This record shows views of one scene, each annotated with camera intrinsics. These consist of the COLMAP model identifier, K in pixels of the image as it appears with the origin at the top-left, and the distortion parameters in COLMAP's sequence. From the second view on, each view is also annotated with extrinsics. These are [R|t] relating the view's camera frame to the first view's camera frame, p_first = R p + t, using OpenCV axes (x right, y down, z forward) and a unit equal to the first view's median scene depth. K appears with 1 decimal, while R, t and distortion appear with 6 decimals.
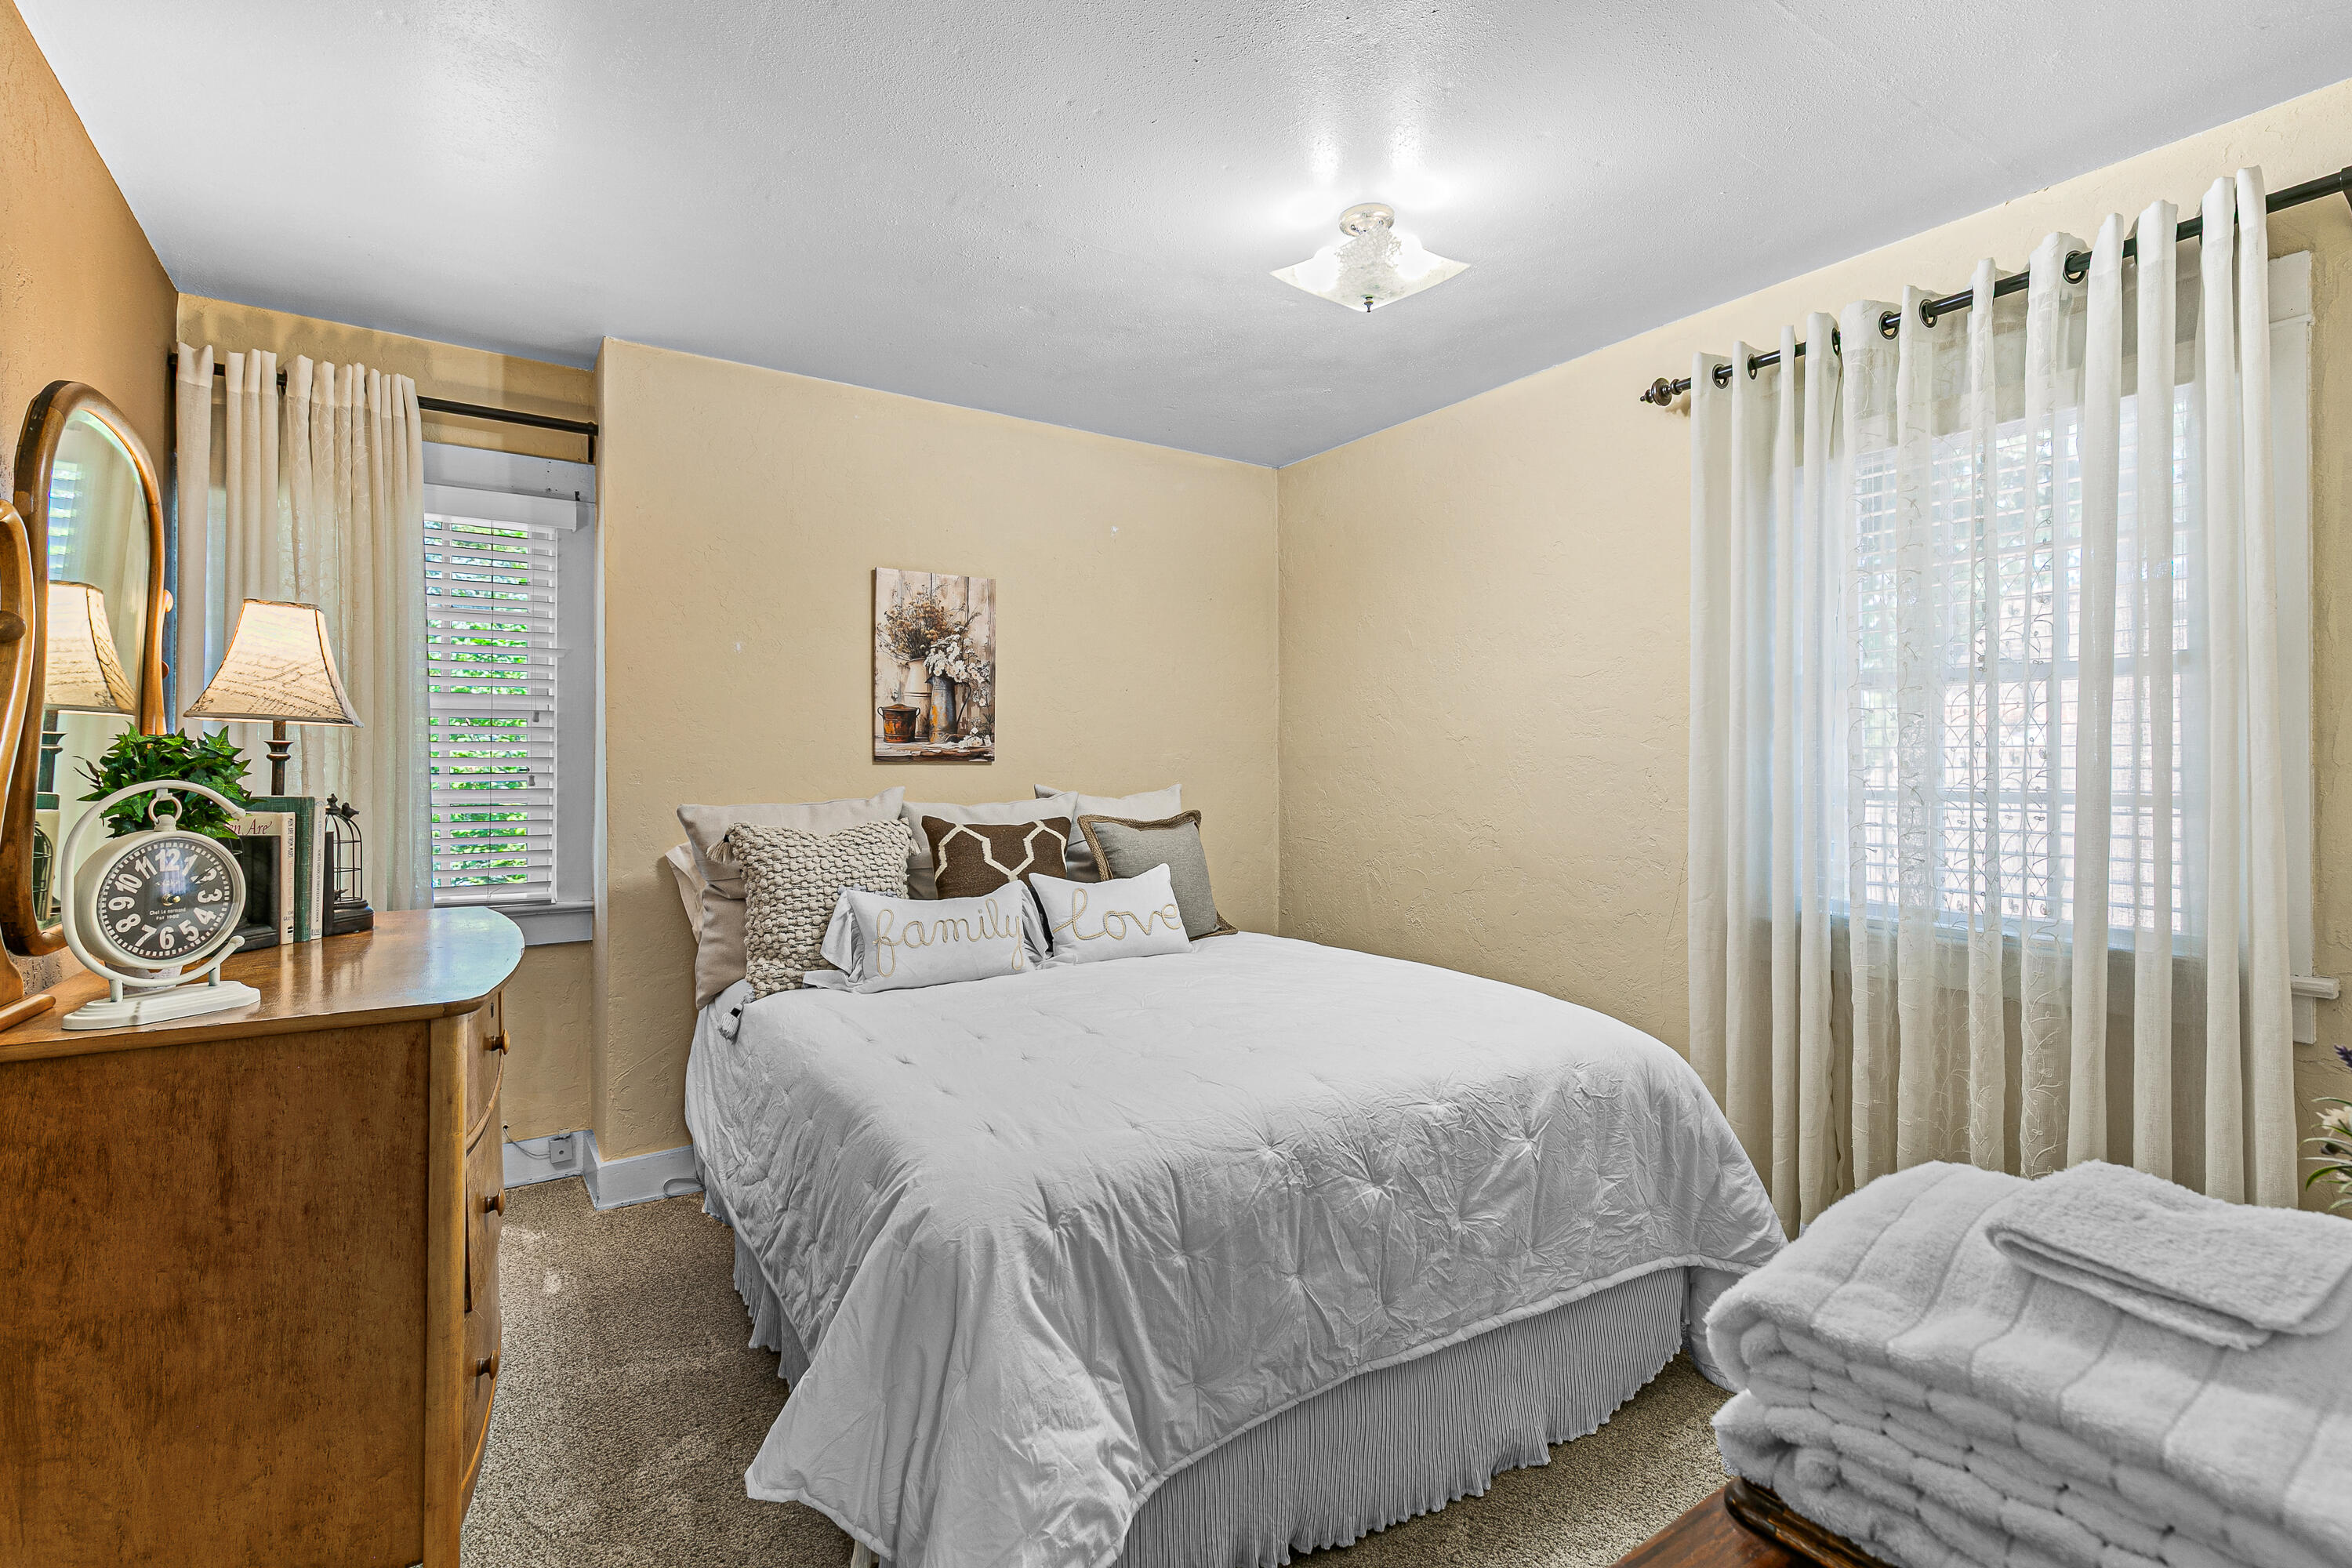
lens RADIAL K [[1065.2, 0, 1187.6], [0, 1065.2, 787.1], [0, 0, 1]] dist [-0.001770, -0.000417]
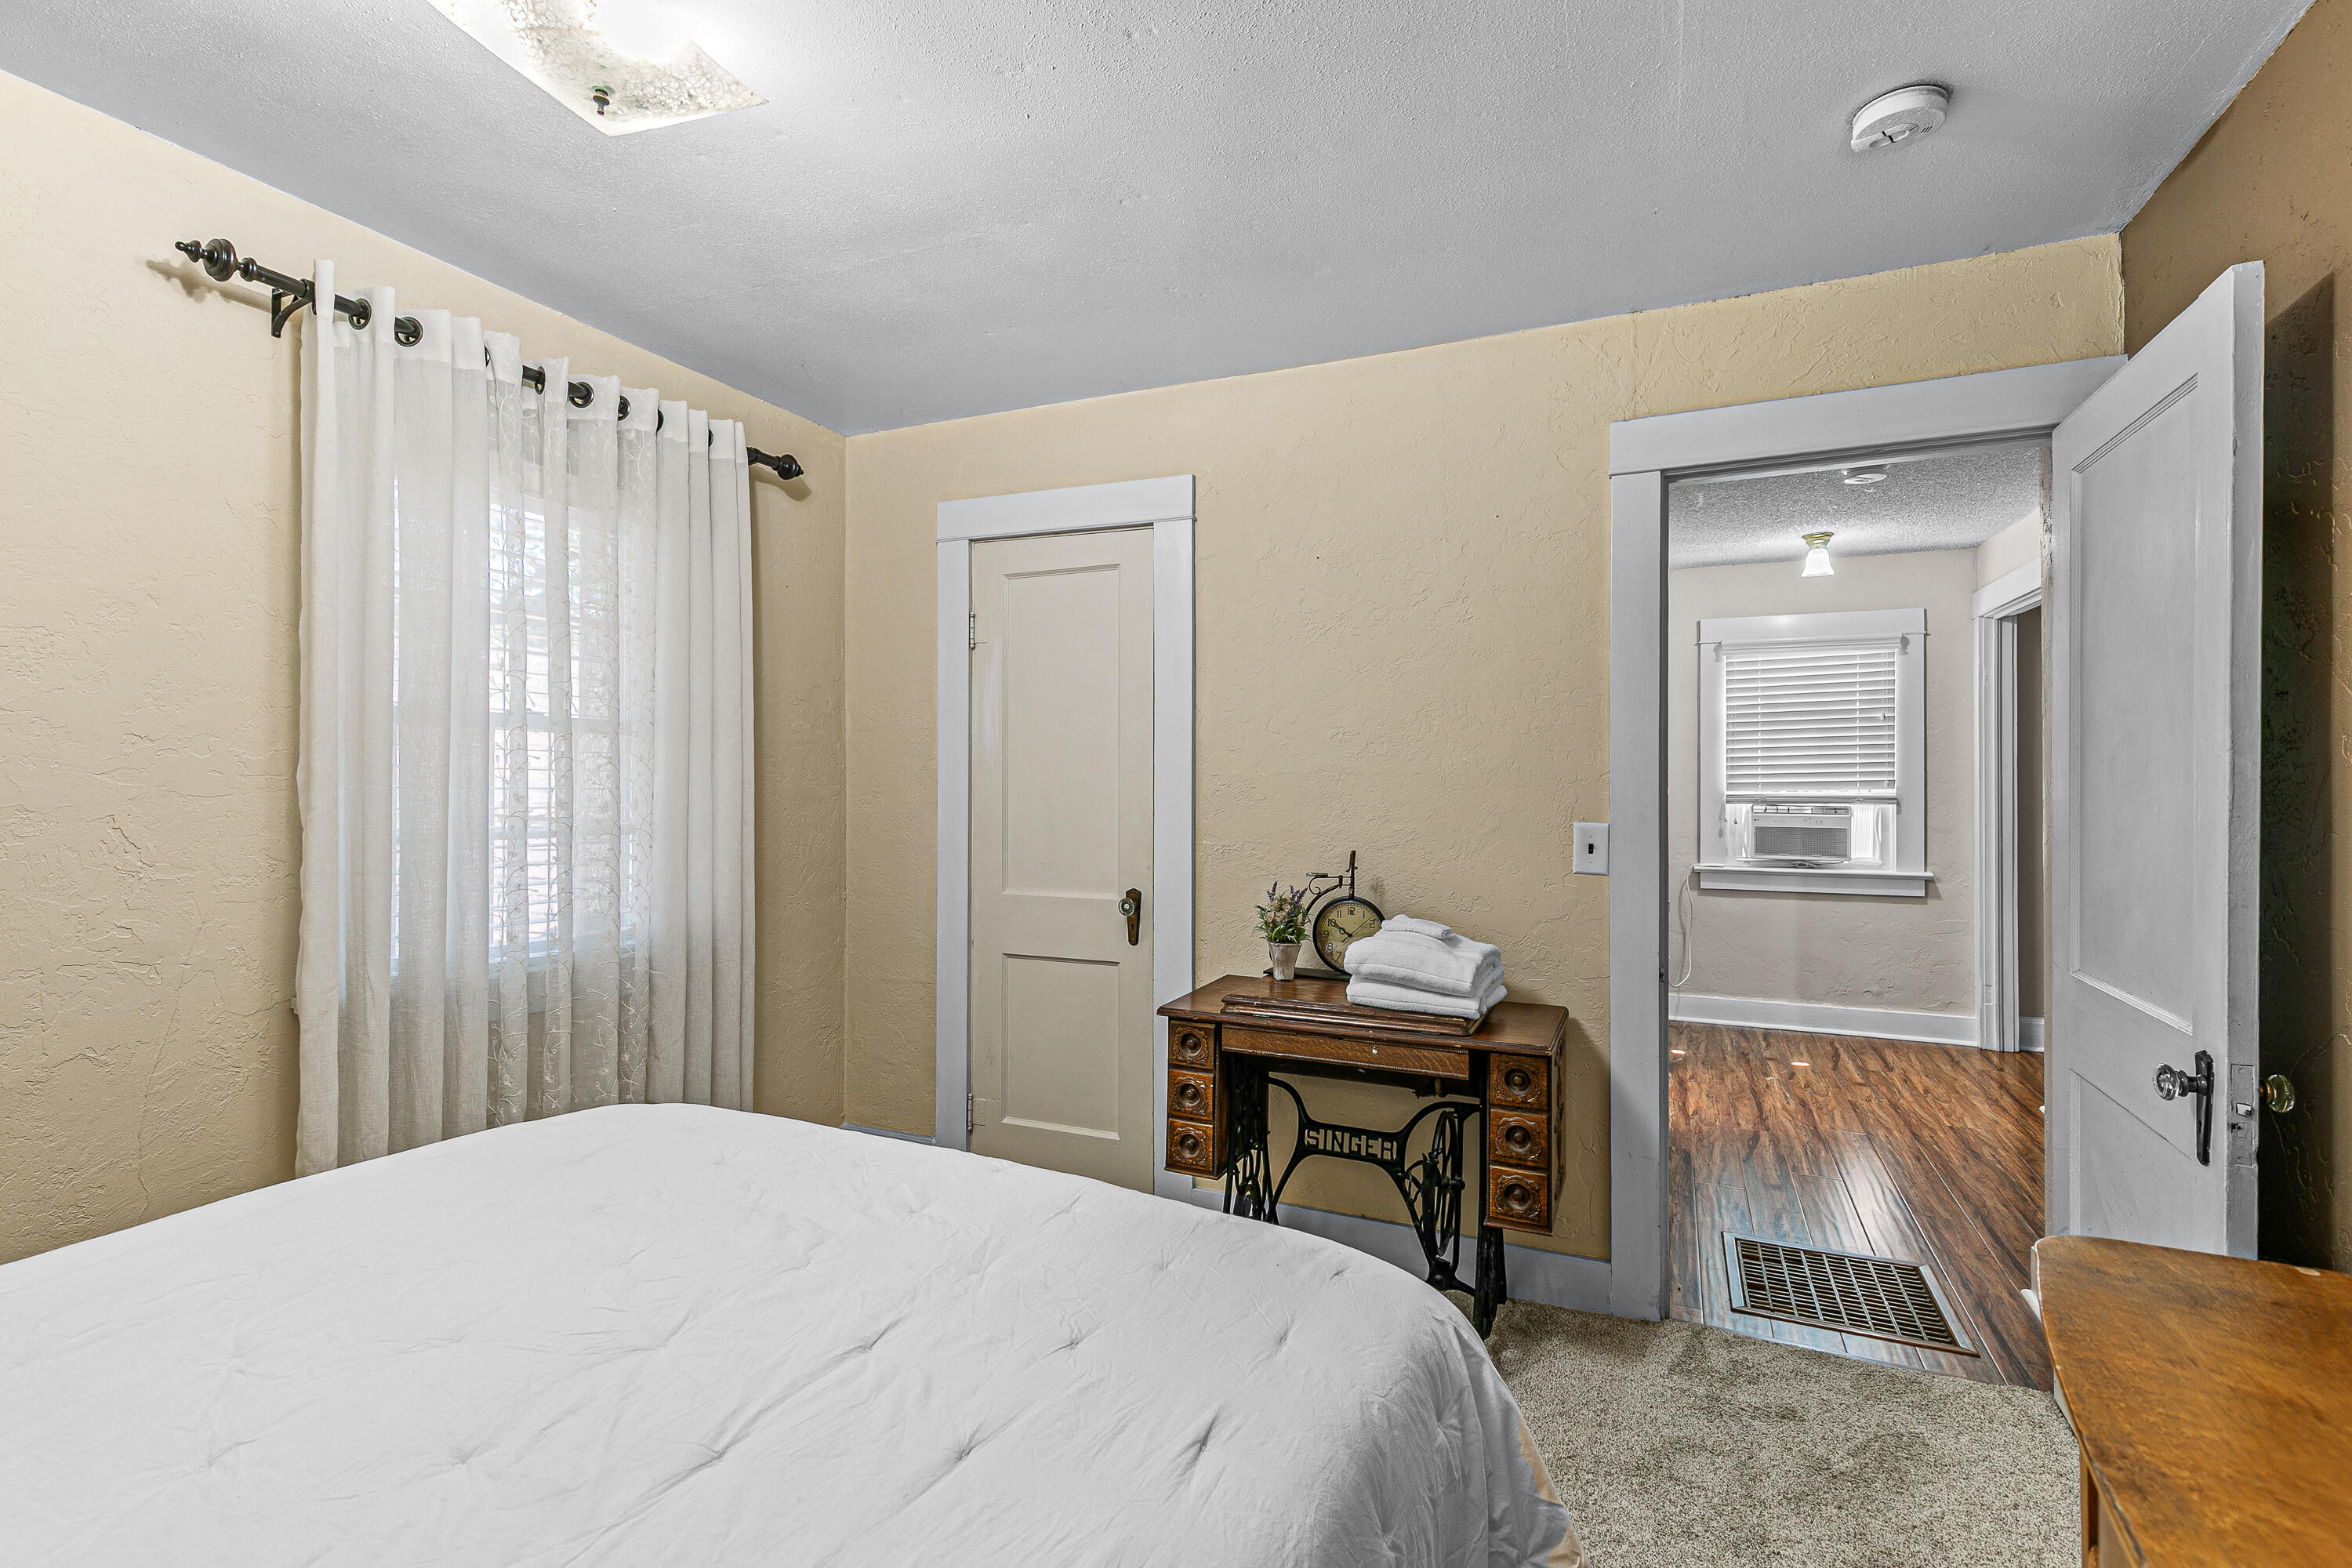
lens RADIAL K [[1065.2, 0, 1187.6], [0, 1065.2, 787.1], [0, 0, 1]] dist [-0.001770, -0.000417]
pose [[-0.502870, 0.006019, 0.864341, -0.530621], [0.020207, 0.999784, 0.004794, -0.031185], [-0.864126, 0.019876, -0.502883, 0.968563]]
